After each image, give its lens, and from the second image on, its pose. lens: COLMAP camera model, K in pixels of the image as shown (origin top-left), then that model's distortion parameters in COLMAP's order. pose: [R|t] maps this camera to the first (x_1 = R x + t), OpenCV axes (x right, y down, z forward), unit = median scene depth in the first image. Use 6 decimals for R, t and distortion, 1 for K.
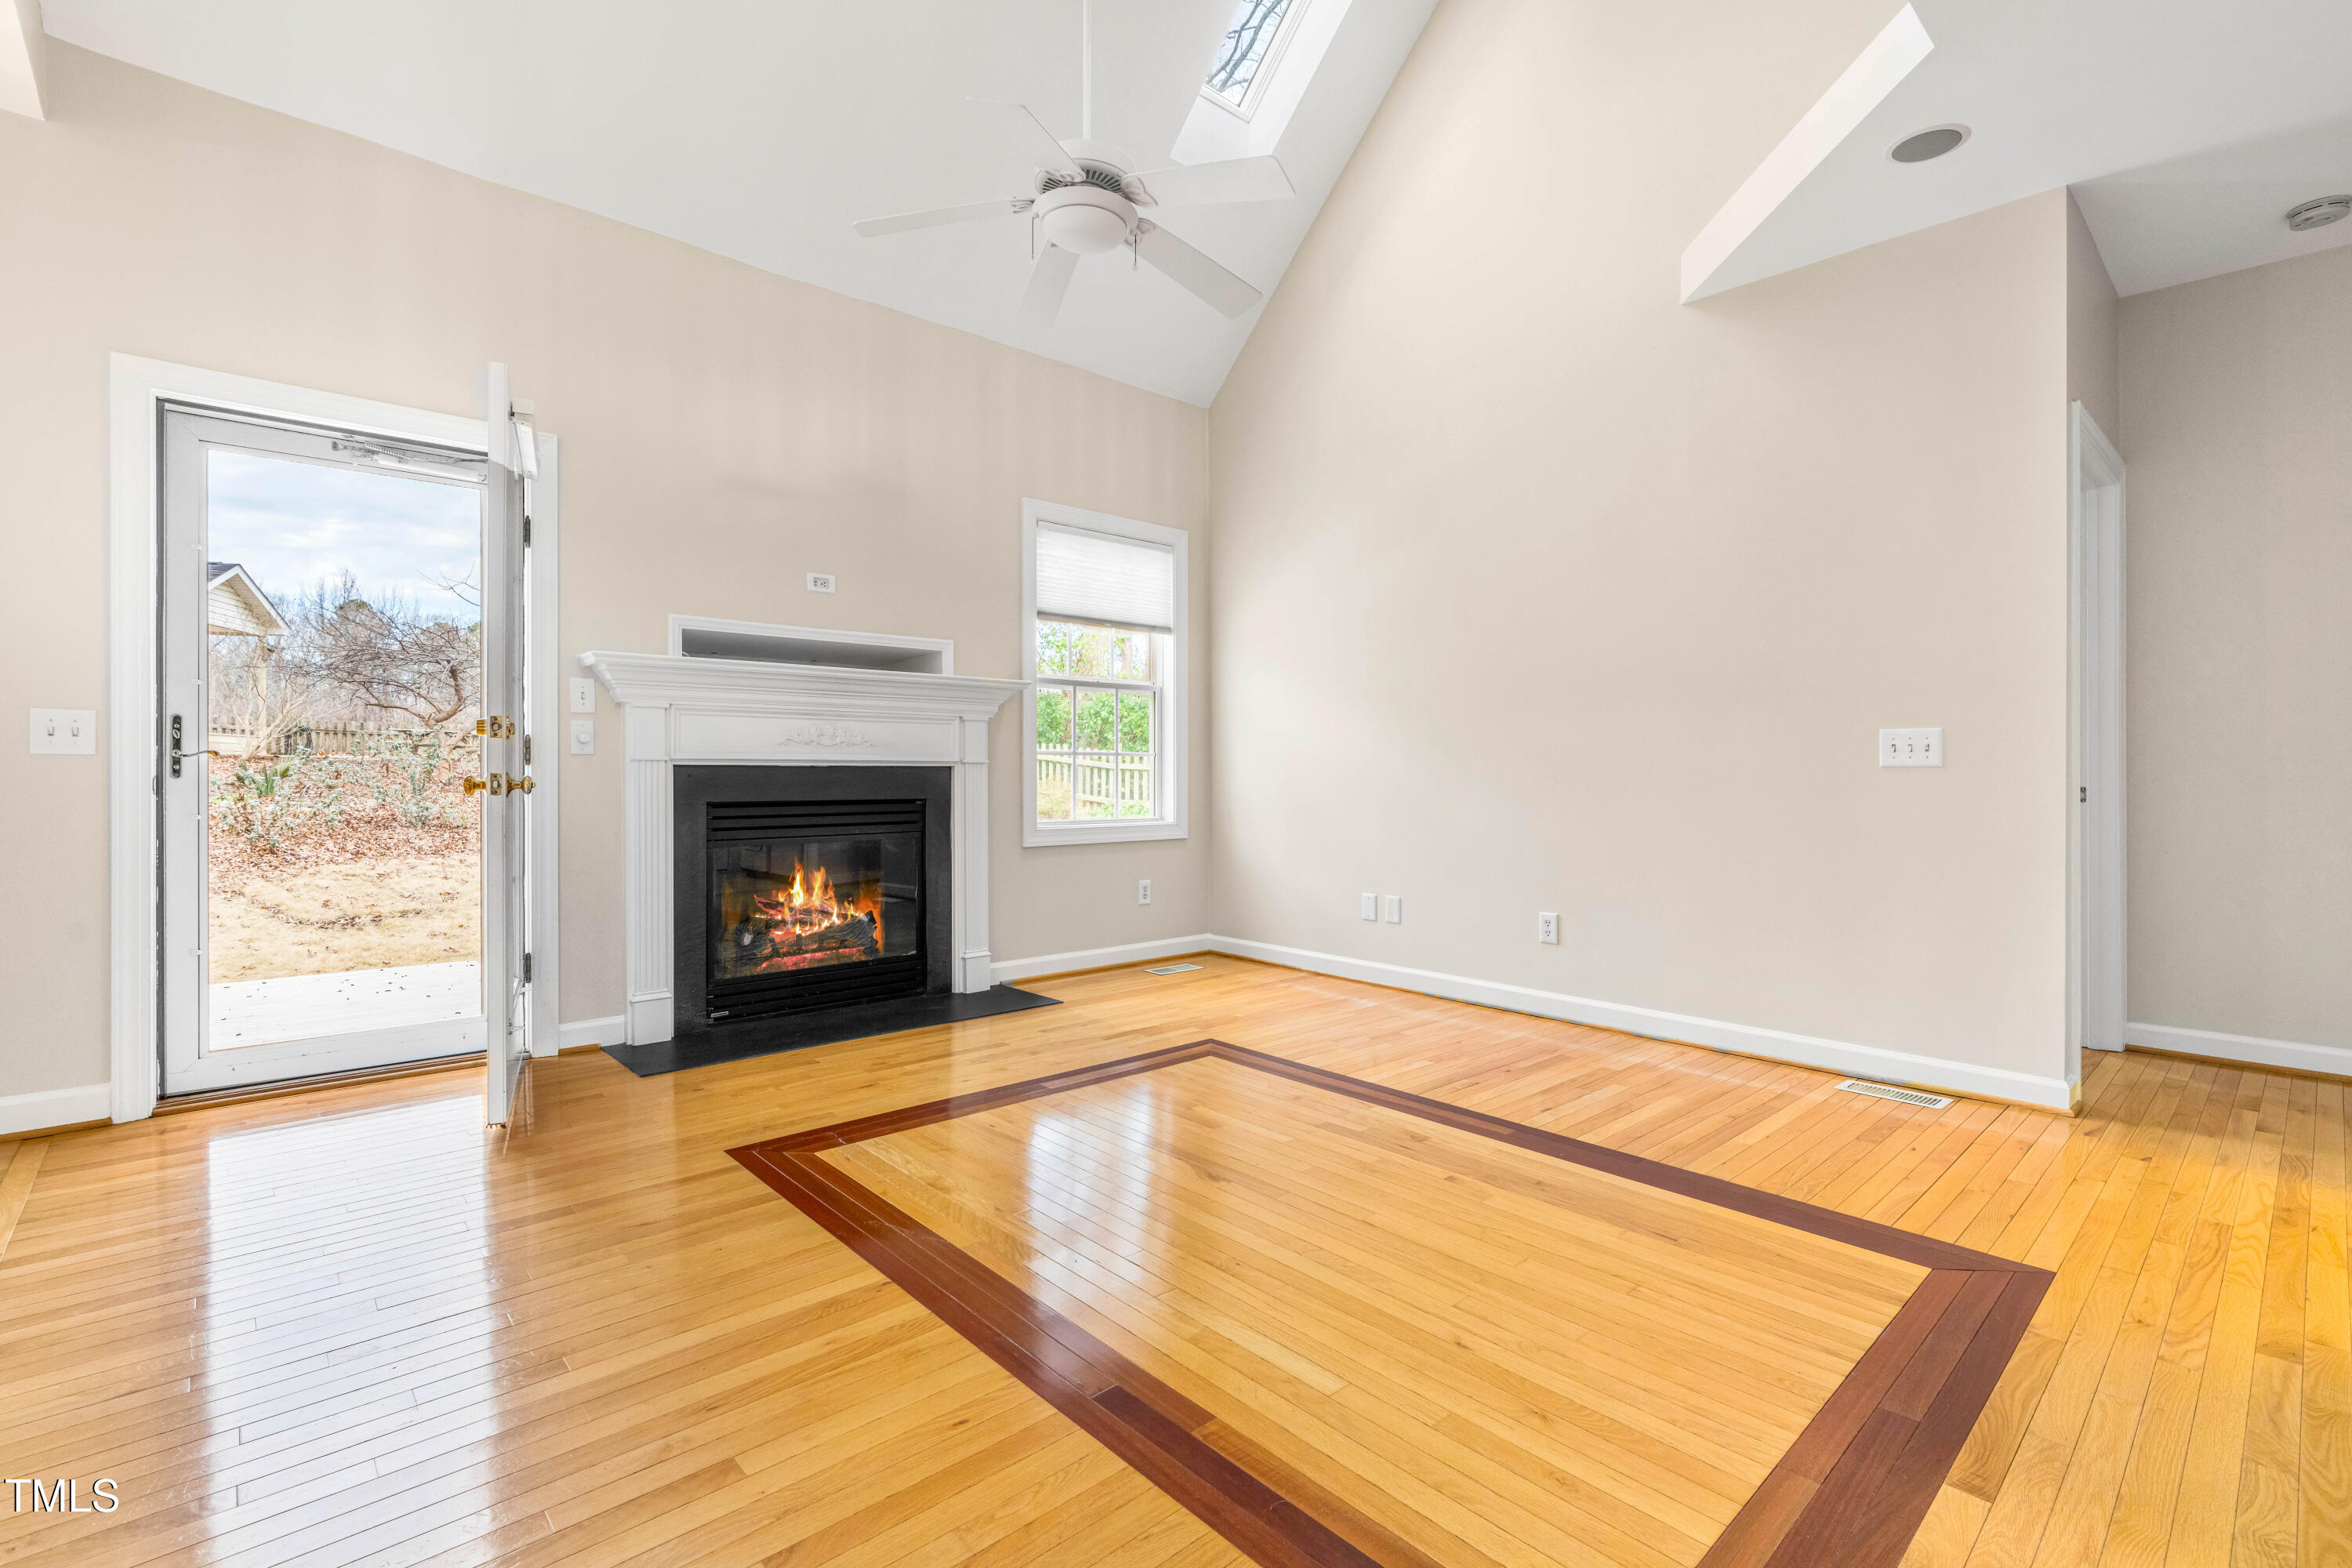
lens RADIAL K [[1068.1, 0, 1176.0], [0, 1068.1, 778.2], [0, 0, 1]] dist [-0.009755, 0.003586]
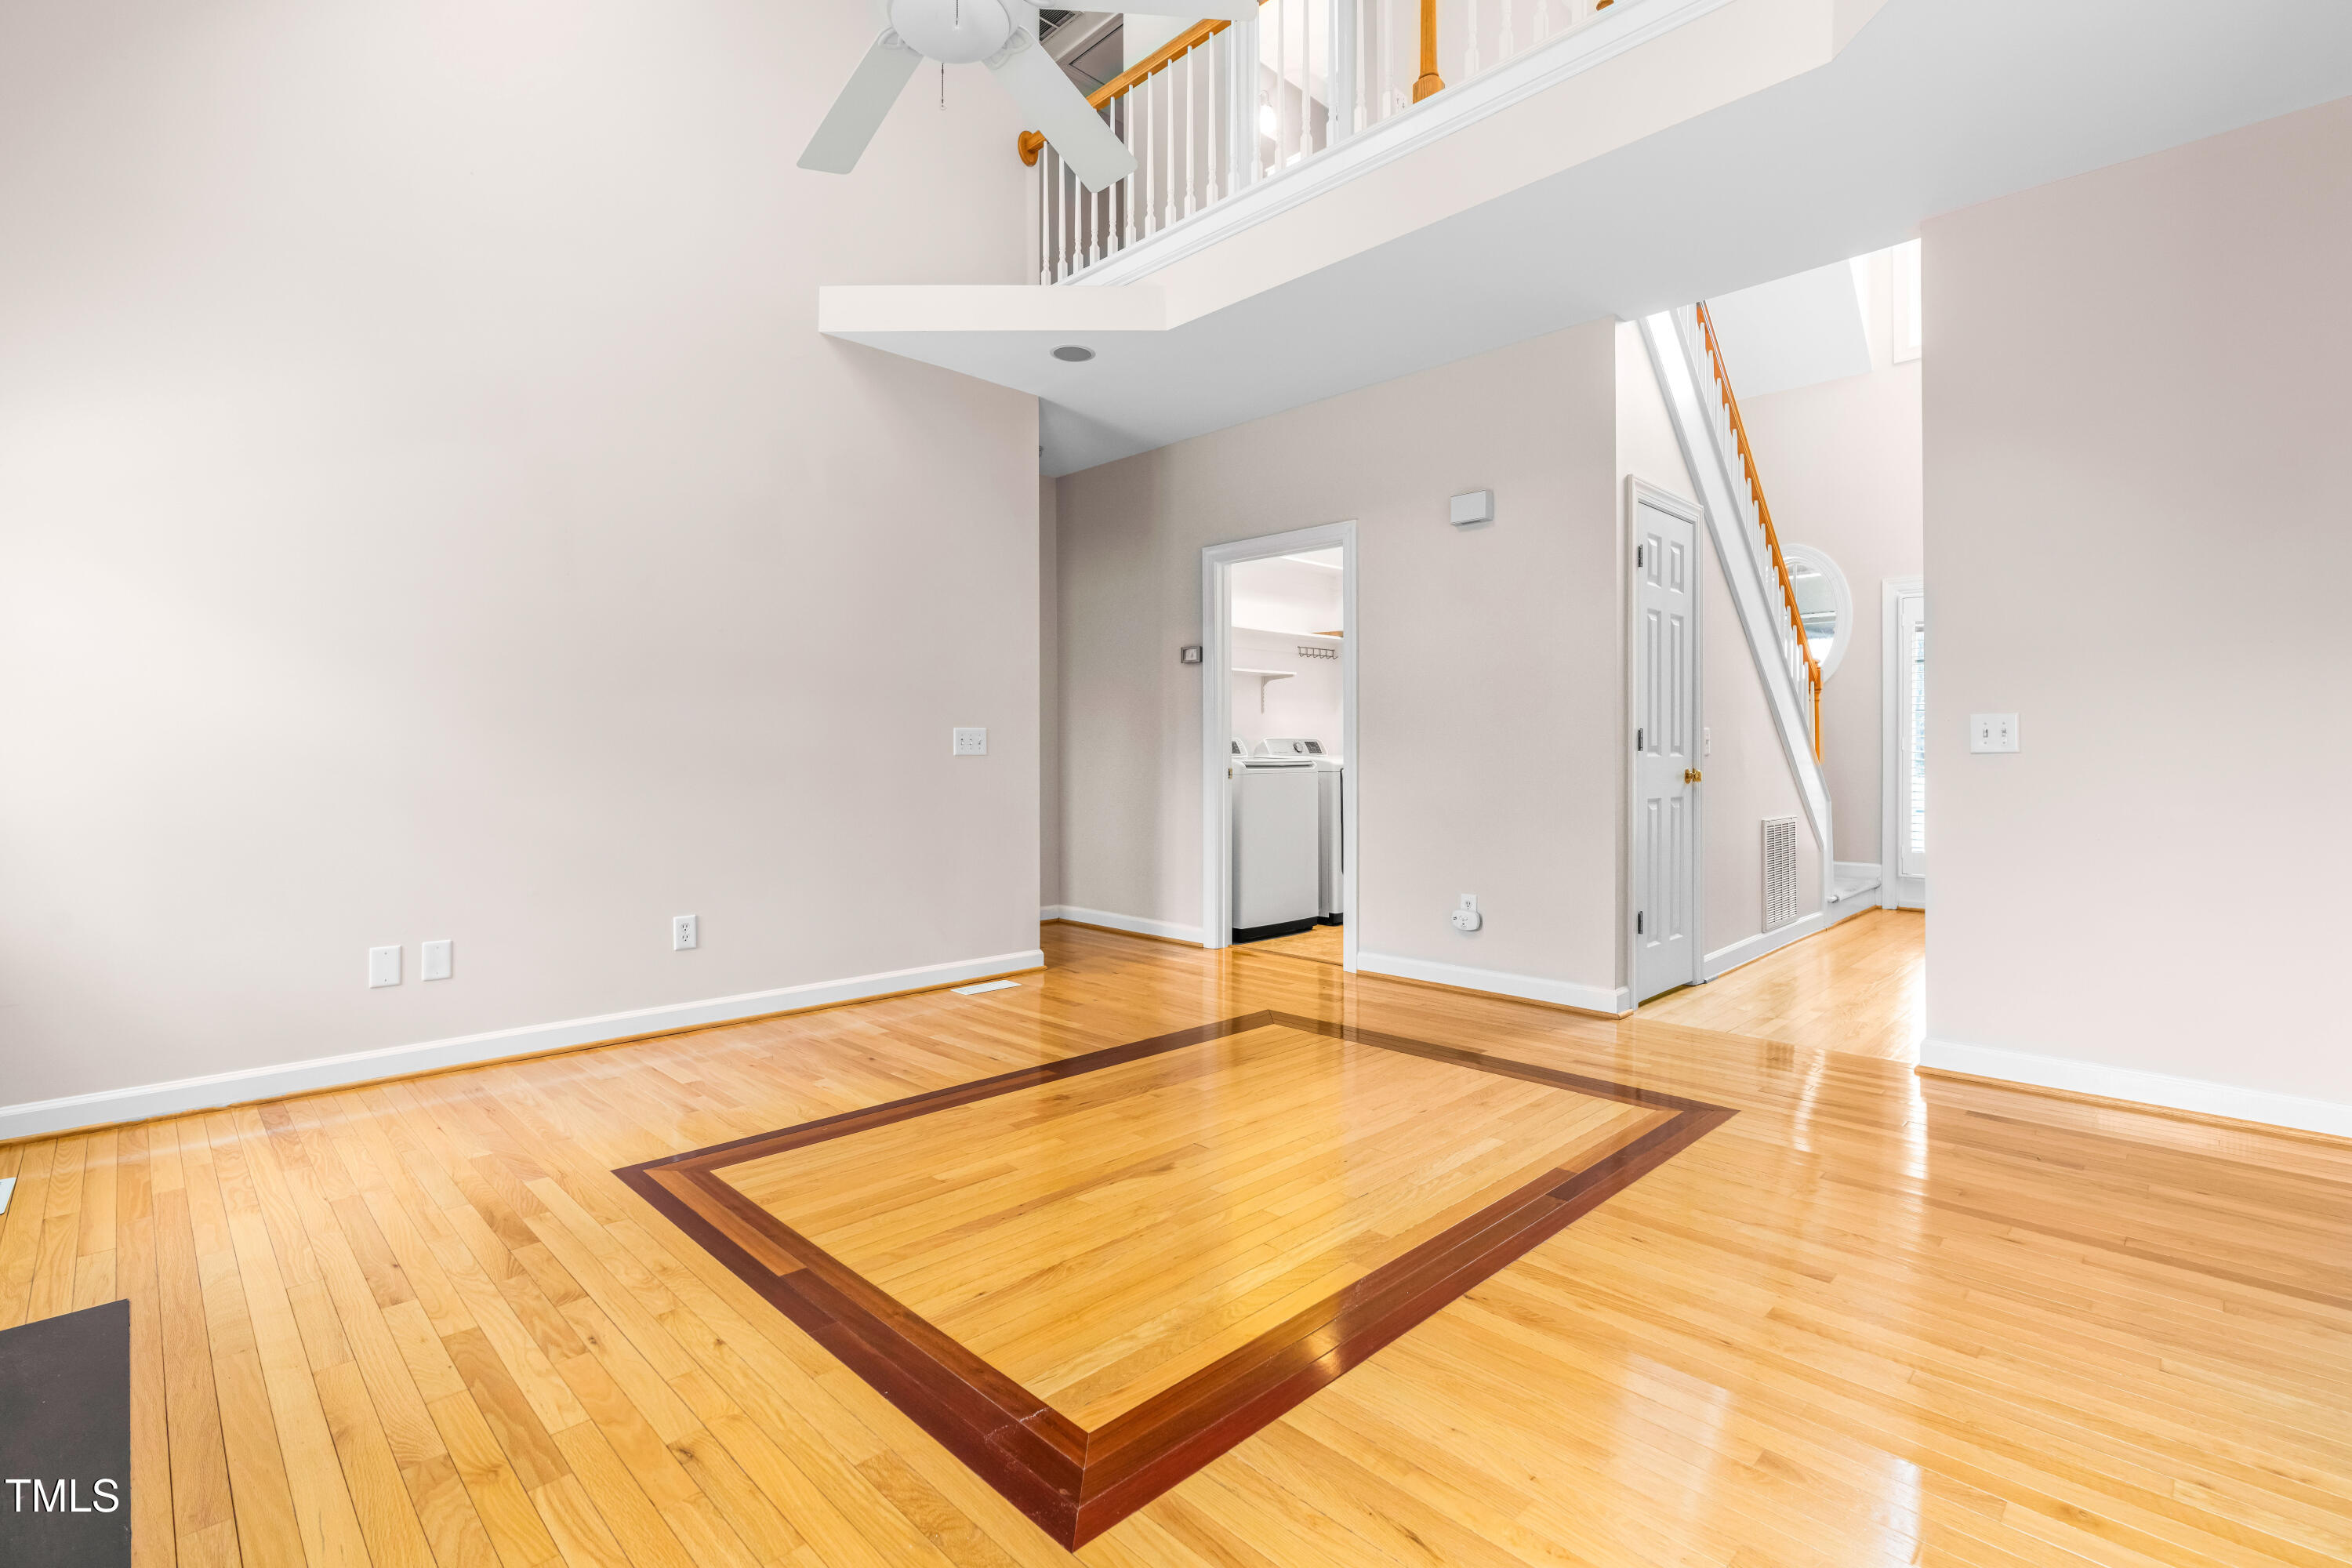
lens RADIAL K [[1068.1, 0, 1178.4], [0, 1068.1, 770.8], [0, 0, 1]] dist [-0.009755, 0.003586]
pose [[-0.042983, -0.017967, 0.998914, -0.805280], [0.006812, 0.999810, 0.018276, -0.015891], [-0.999053, 0.007590, -0.042852, 0.859488]]
